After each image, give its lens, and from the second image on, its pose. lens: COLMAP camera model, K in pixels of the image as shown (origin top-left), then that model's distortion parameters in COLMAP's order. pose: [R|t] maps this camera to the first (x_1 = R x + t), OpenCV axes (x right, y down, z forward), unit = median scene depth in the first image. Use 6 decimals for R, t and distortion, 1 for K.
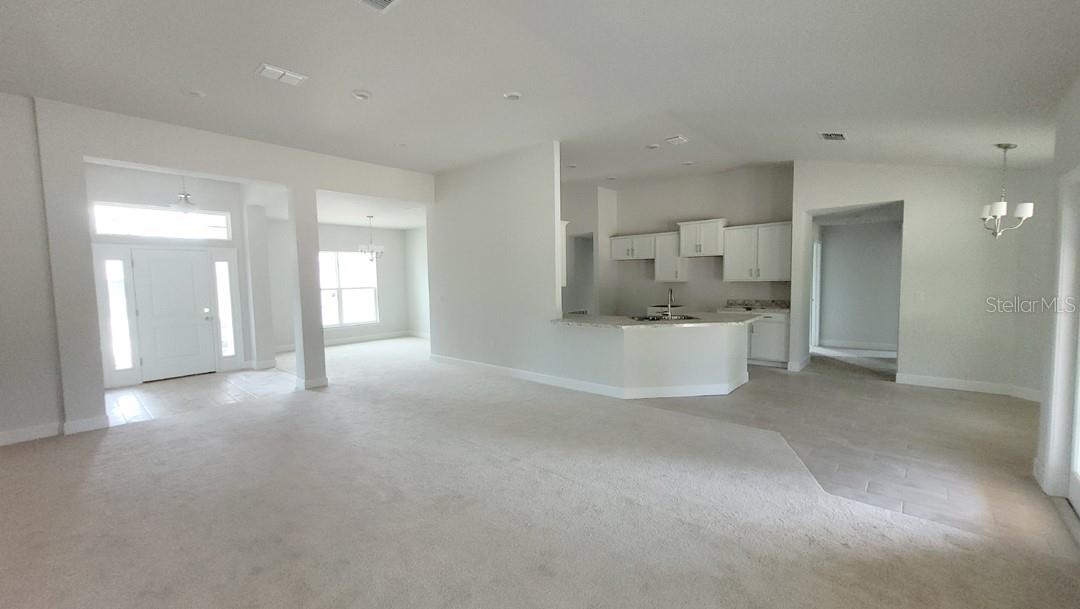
lens RADIAL K [[426.2, 0, 539.3], [0, 426.2, 306.1], [0, 0, 1]] dist [0.002952, 0.000049]
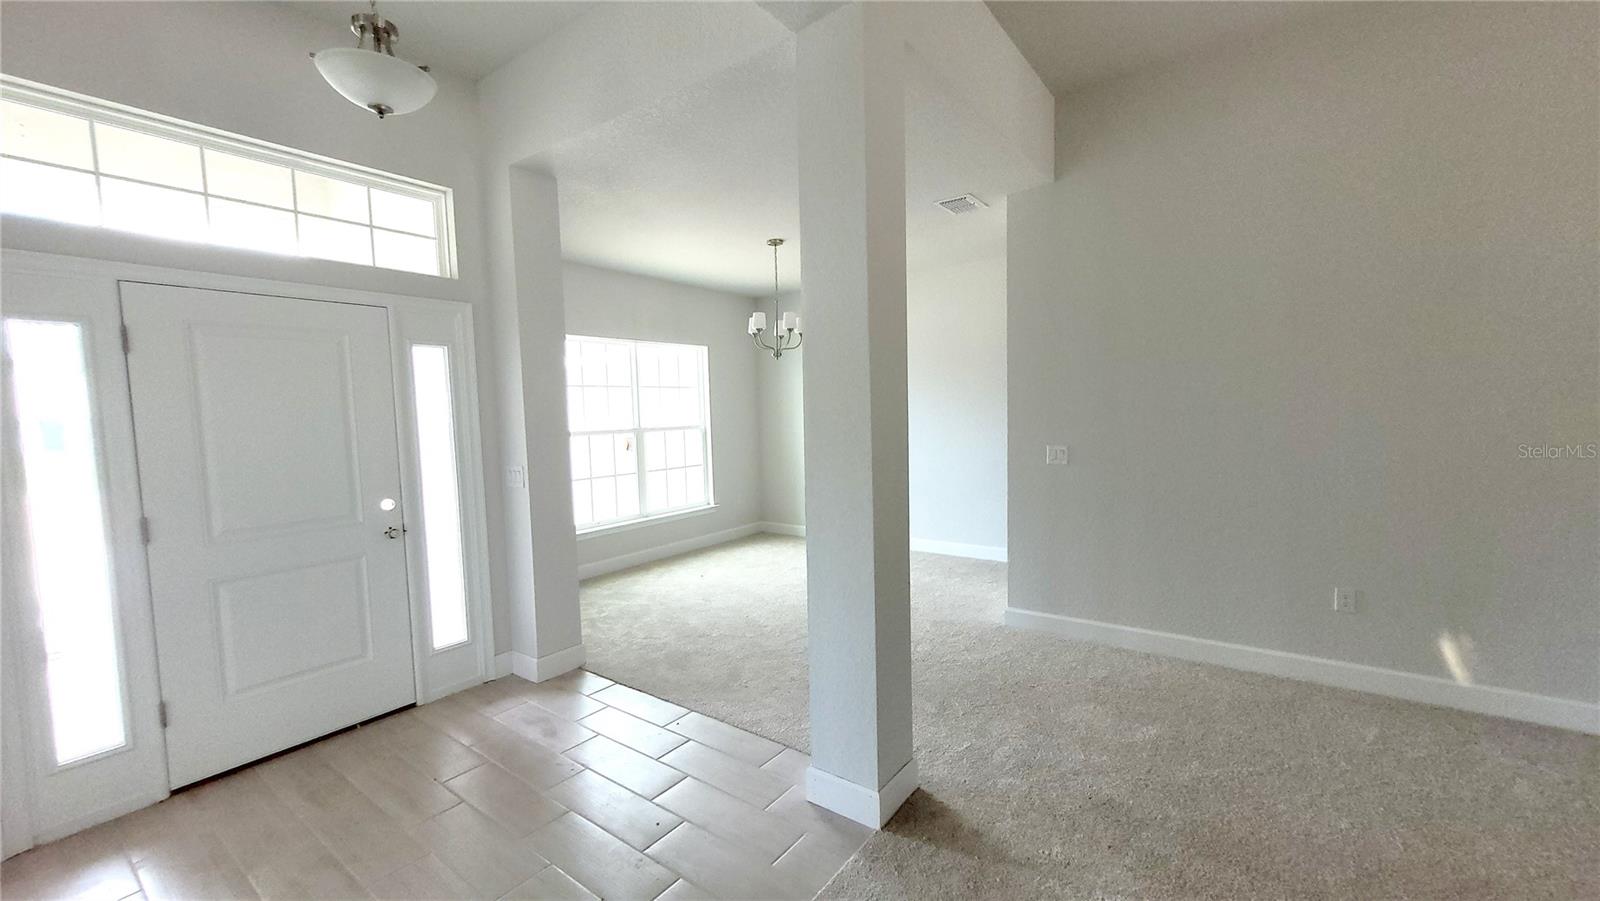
lens RADIAL K [[628.6, 0, 795.3], [0, 628.6, 451.4], [0, 0, 1]] dist [0.002940, 0.000271]
pose [[0.997297, -0.014636, 0.072006, -0.514588], [0.015025, 0.999875, -0.004866, -0.021028], [-0.071925, 0.005935, 0.997392, 0.528034]]
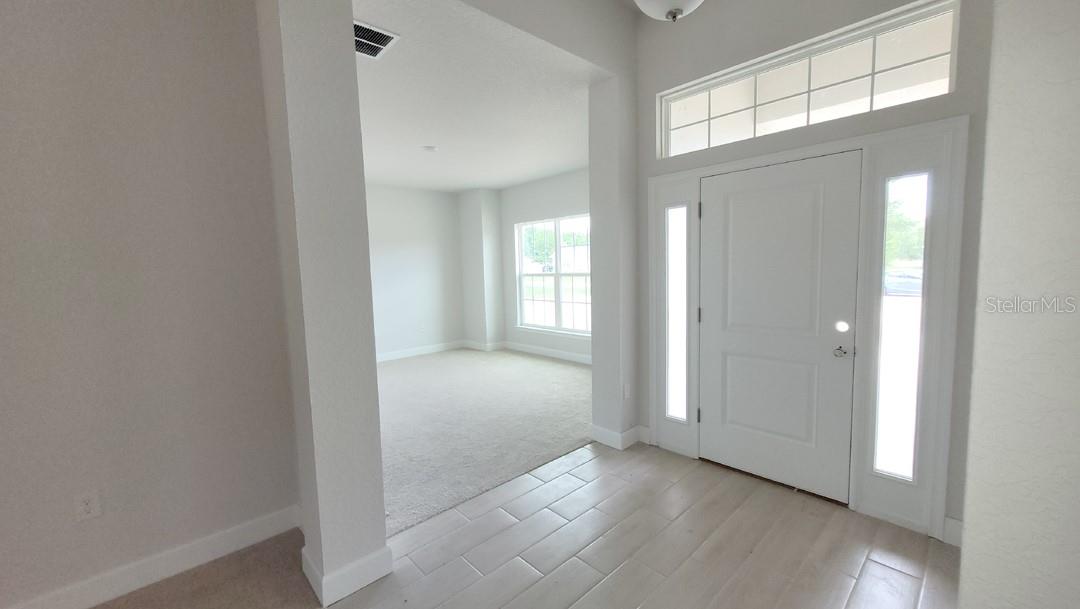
lens RADIAL K [[426.2, 0, 536.3], [0, 426.2, 305.7], [0, 0, 1]] dist [0.002952, 0.000049]
pose [[-0.093930, 0.110825, -0.989391, -0.409423], [-0.041179, 0.992502, 0.115083, -0.036066], [0.994727, 0.051552, -0.088662, 0.768203]]
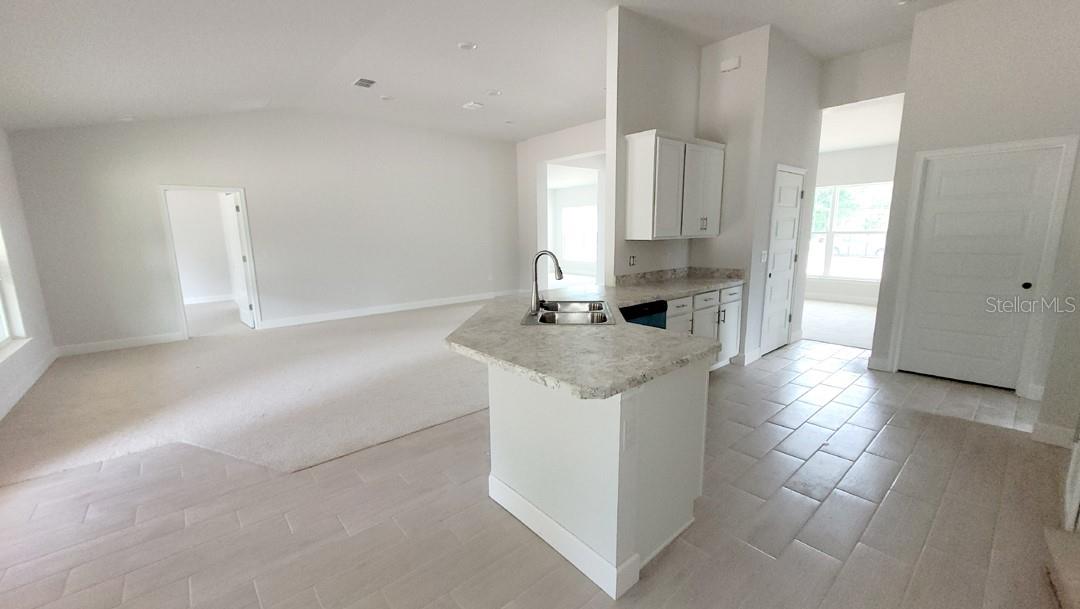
lens RADIAL K [[426.2, 0, 538.6], [0, 426.2, 310.0], [0, 0, 1]] dist [0.002952, 0.000049]
pose [[-0.118449, 0.192729, -0.974077, 0.603008], [-0.040614, 0.979221, 0.198686, -0.051057], [0.992129, 0.063095, -0.108160, 0.777953]]
